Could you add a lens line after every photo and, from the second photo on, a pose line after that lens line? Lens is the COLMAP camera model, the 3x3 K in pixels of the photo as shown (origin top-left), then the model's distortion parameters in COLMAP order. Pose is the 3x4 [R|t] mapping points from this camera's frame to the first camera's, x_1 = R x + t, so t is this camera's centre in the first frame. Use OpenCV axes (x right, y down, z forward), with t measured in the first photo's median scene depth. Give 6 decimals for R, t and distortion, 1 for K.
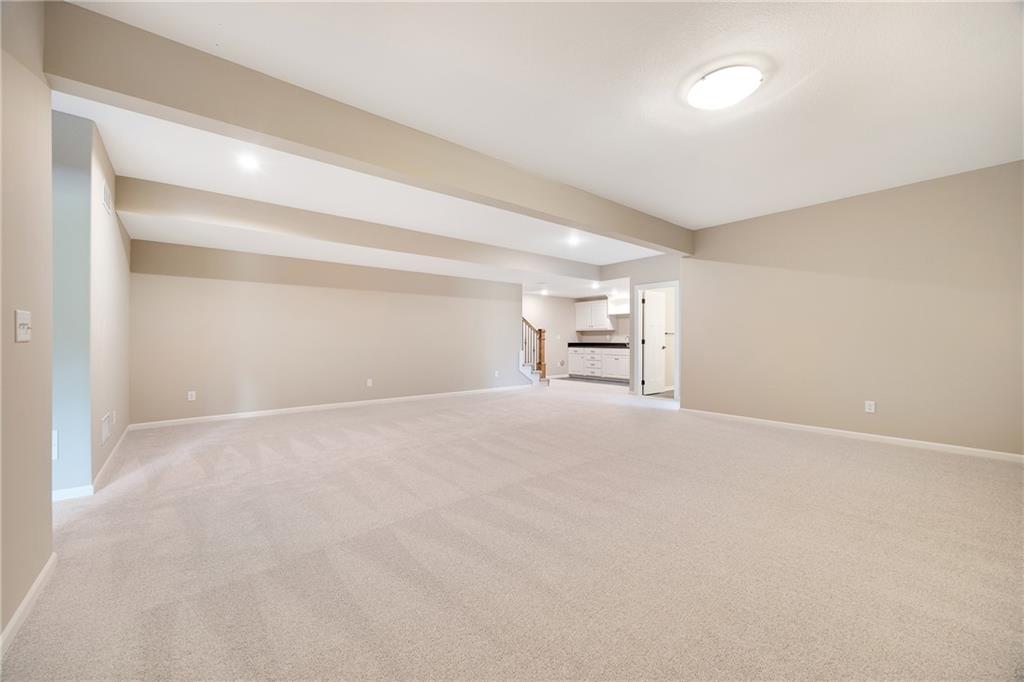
lens RADIAL K [[389.2, 0, 516.6], [0, 389.2, 342.9], [0, 0, 1]] dist [-0.021467, -0.000585]
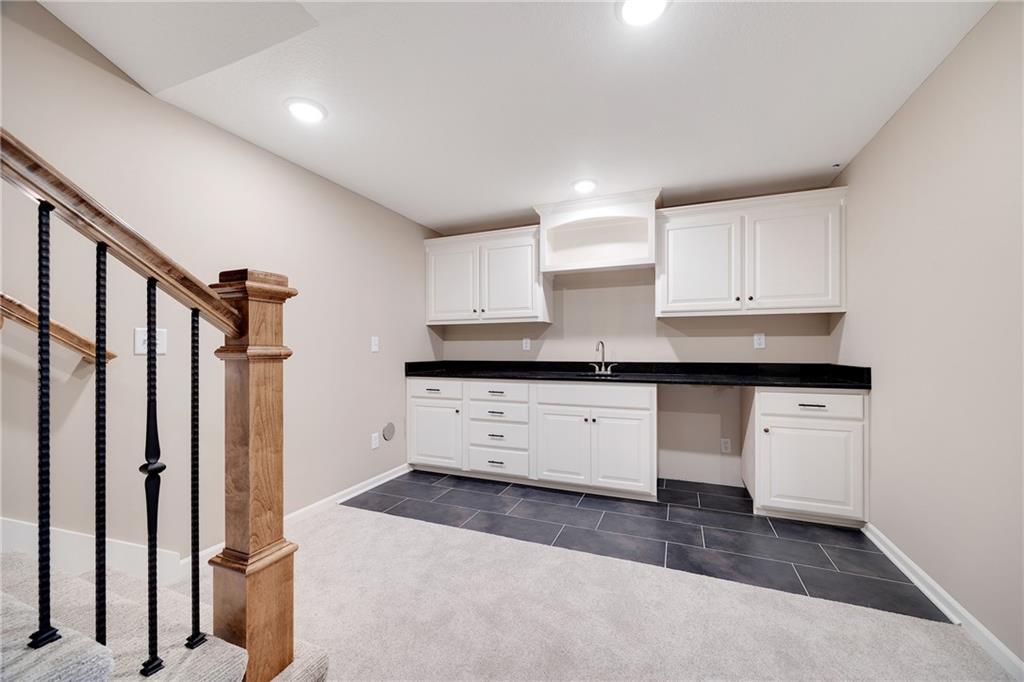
lens RADIAL K [[448.3, 0, 510.4], [0, 448.3, 347.0], [0, 0, 1]] dist [0.019968, 0.000076]
pose [[0.909740, -0.001075, 0.415177, 0.063378], [0.006020, 0.999926, -0.010603, -0.008459], [-0.415134, 0.012146, 0.909679, 0.679968]]
